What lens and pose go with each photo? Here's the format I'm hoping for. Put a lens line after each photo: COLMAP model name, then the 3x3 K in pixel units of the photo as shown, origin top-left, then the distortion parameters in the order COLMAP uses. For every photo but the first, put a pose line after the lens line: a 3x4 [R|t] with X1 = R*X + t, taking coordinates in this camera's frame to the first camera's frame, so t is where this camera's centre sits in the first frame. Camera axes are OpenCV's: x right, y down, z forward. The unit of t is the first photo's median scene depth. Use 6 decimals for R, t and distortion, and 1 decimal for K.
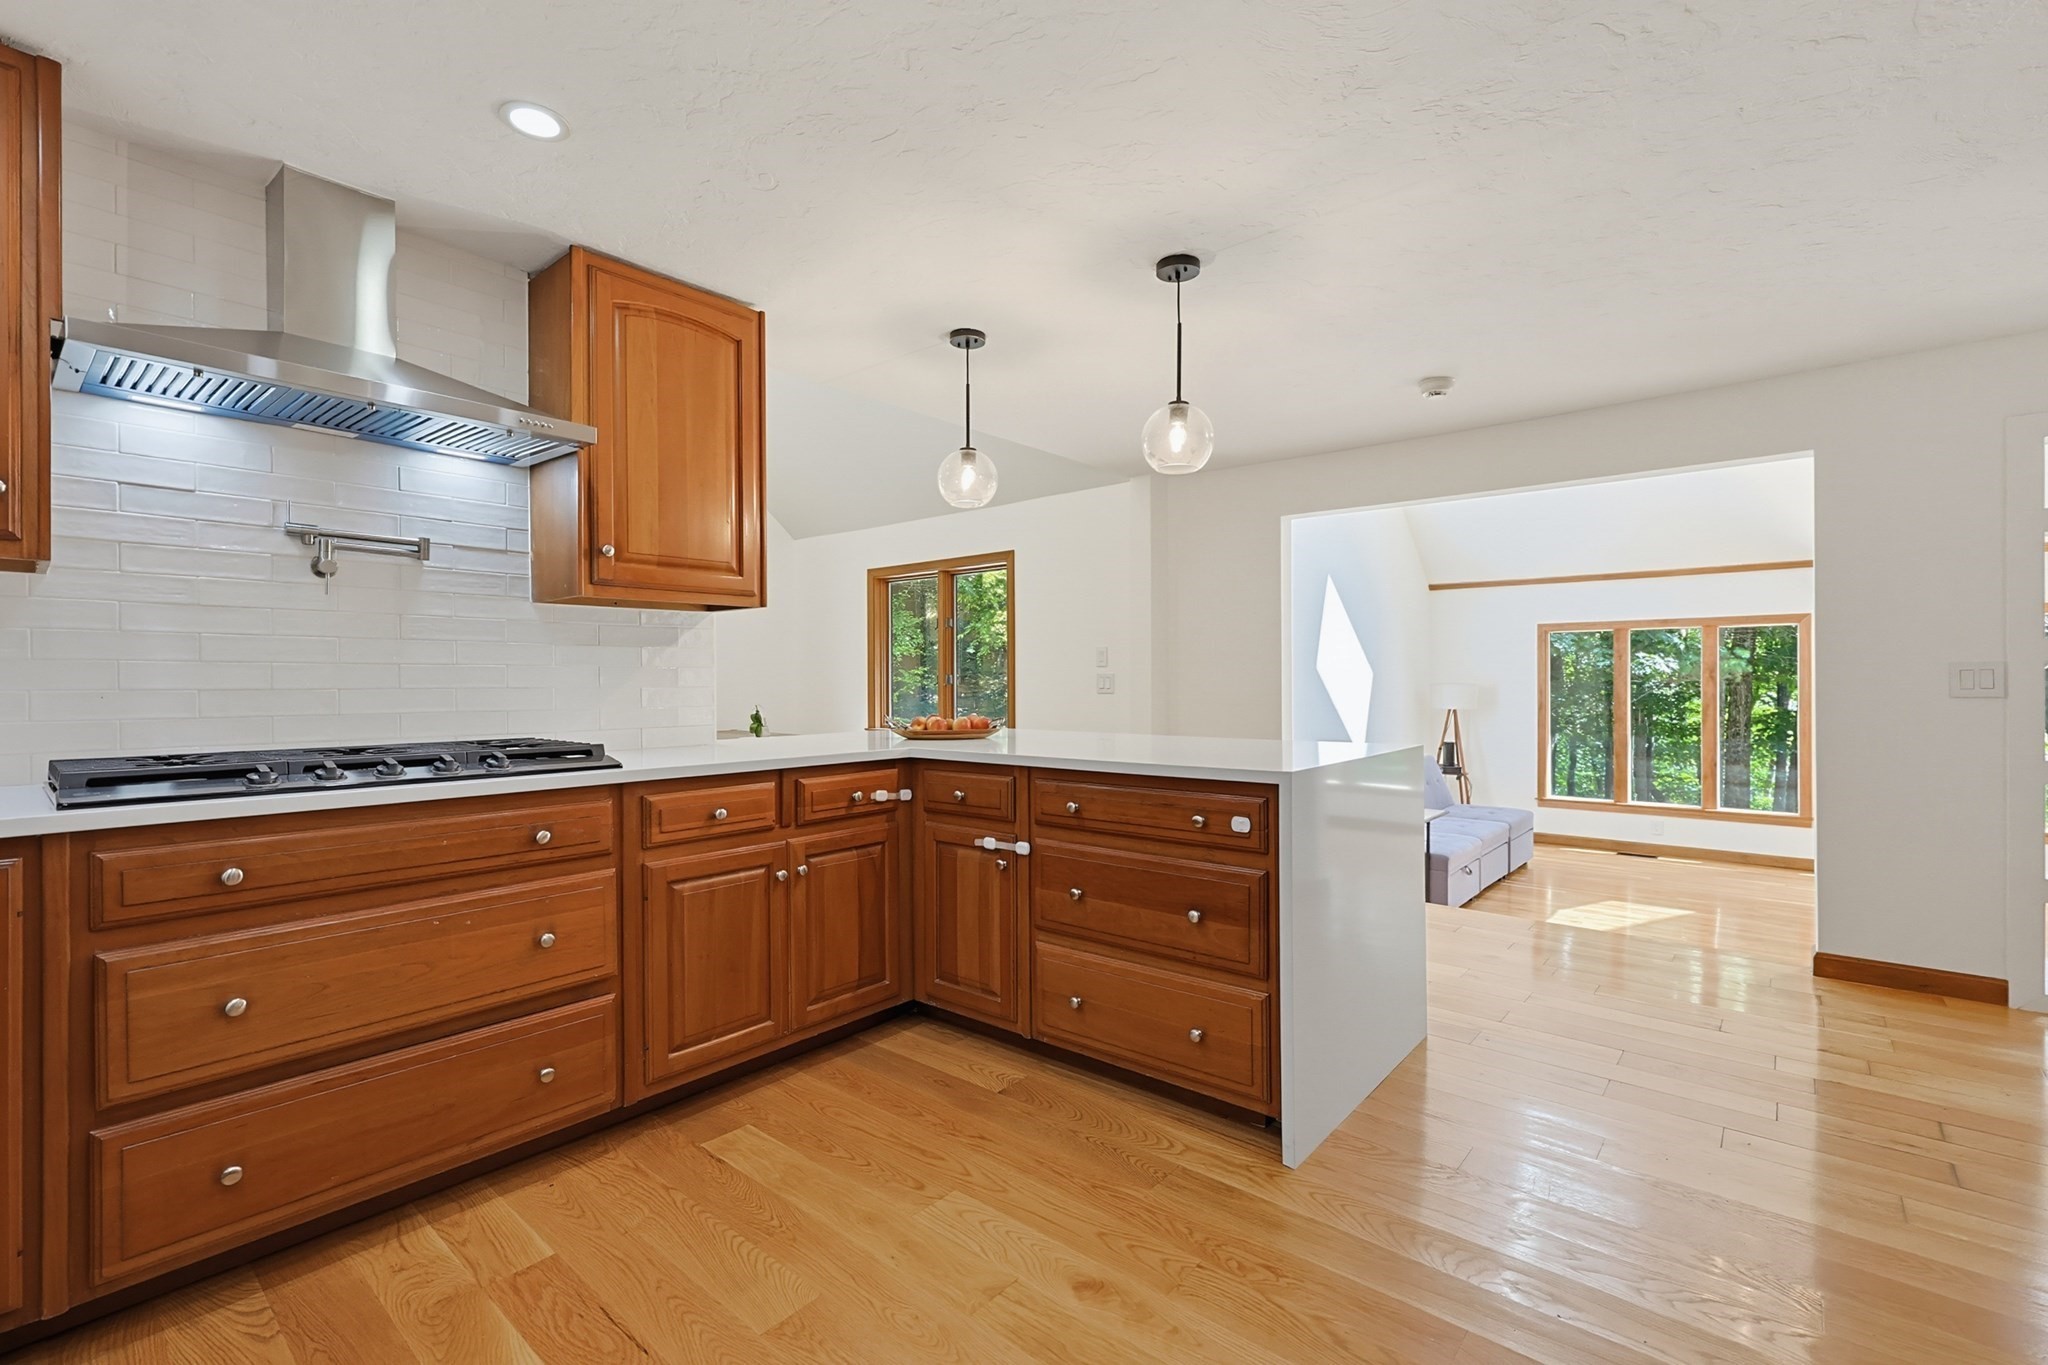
lens RADIAL K [[890.2, 0, 1021.9], [0, 890.2, 680.2], [0, 0, 1]] dist [-0.002470, 0.000501]
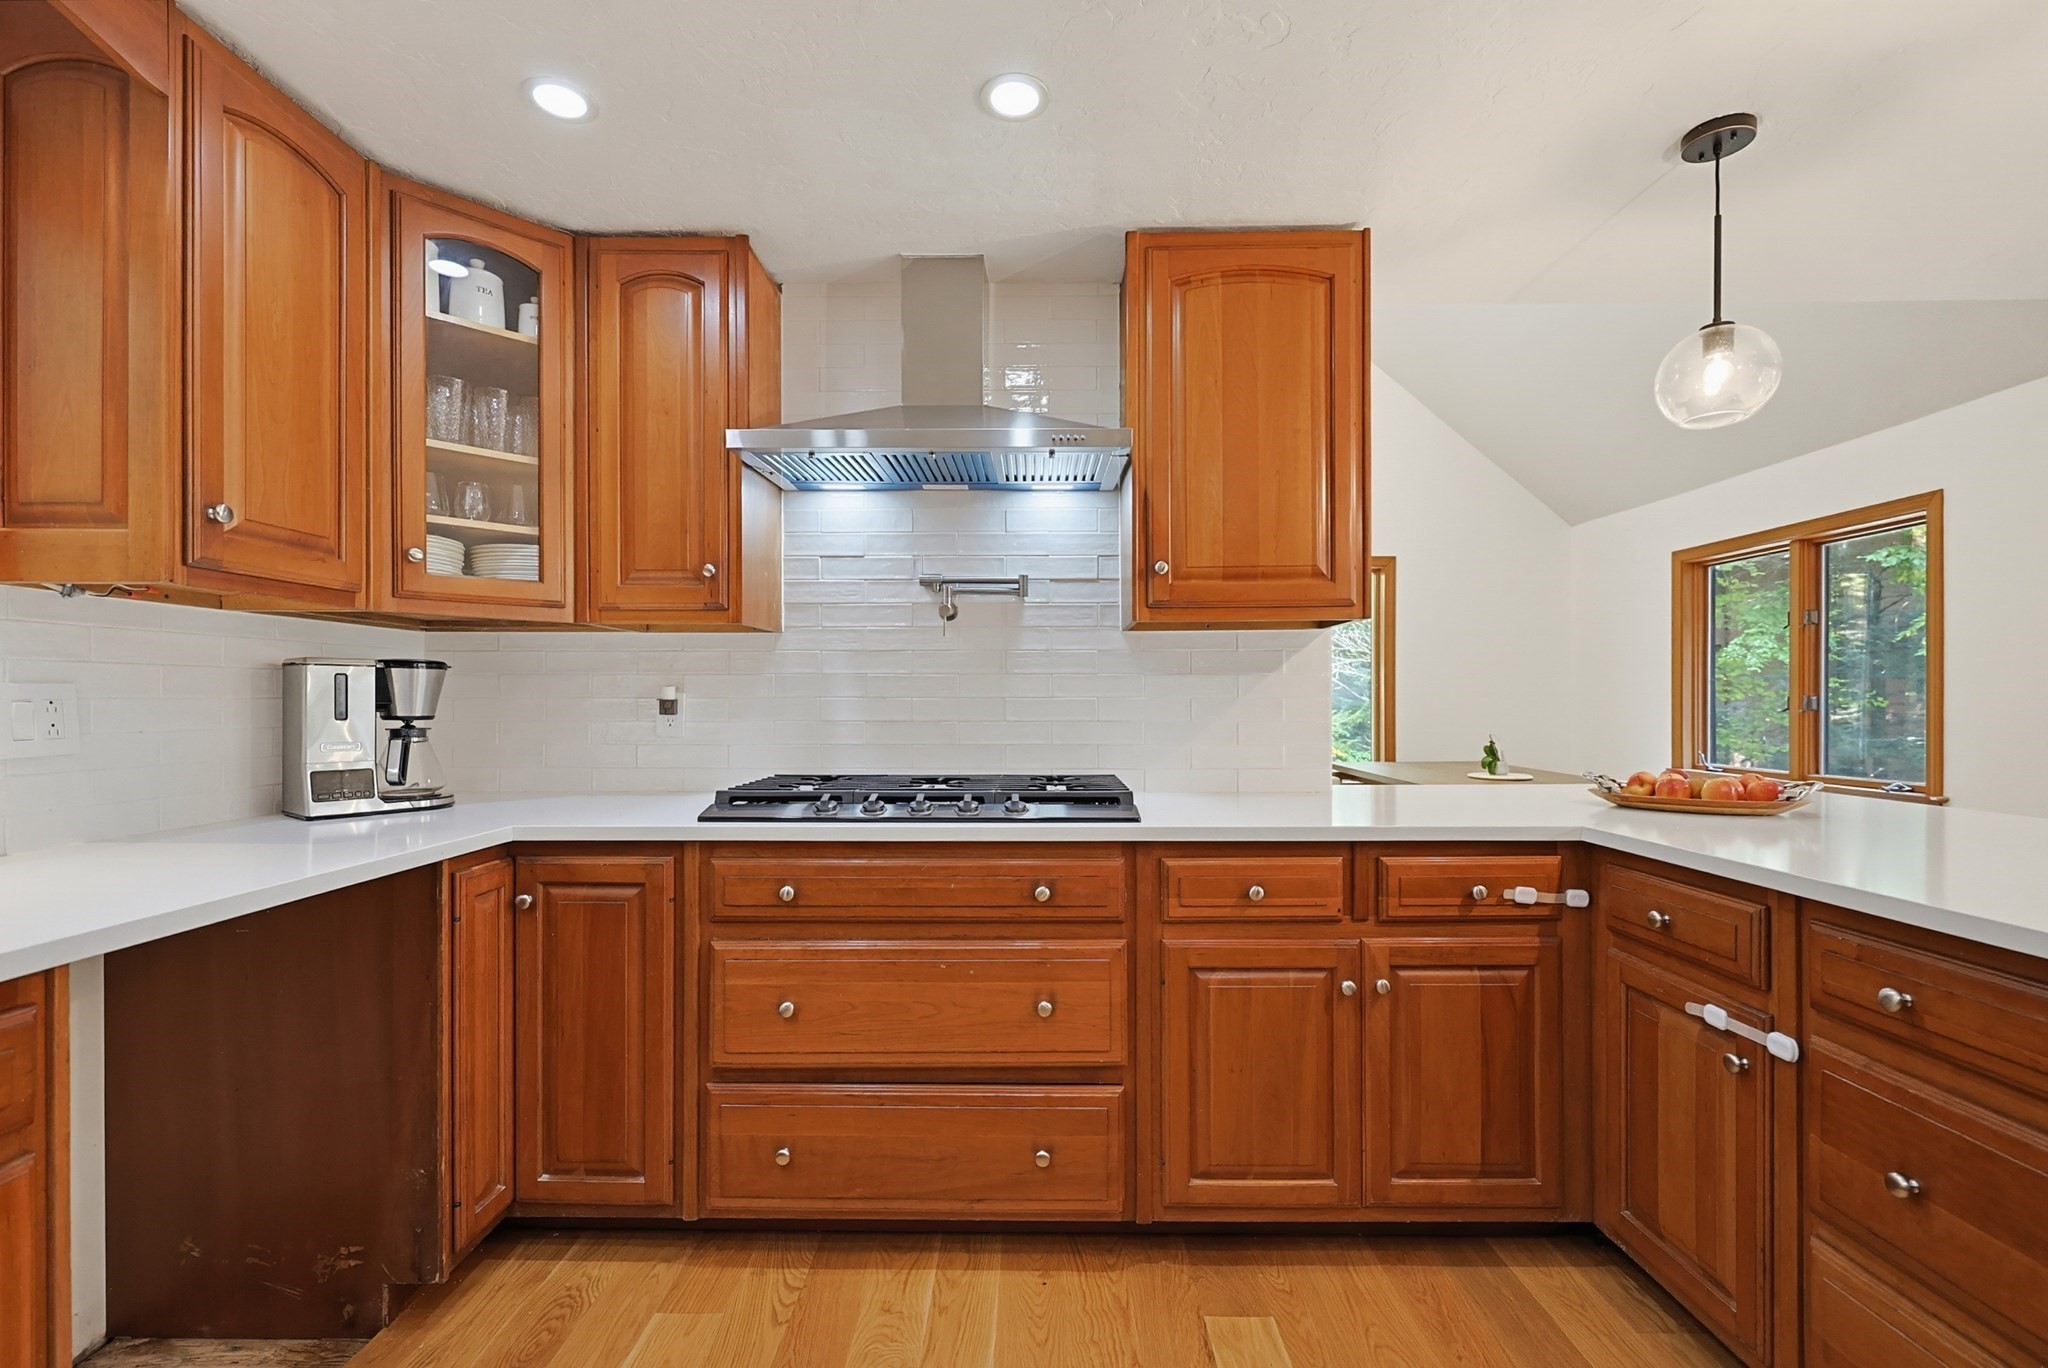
lens RADIAL K [[890.2, 0, 1027.5], [0, 890.2, 703.3], [0, 0, 1]] dist [-0.002470, 0.000501]
pose [[0.647280, 0.004794, -0.762237, 0.113755], [0.001971, 0.999966, 0.007963, -0.019449], [0.762250, -0.006657, 0.647249, 0.330189]]
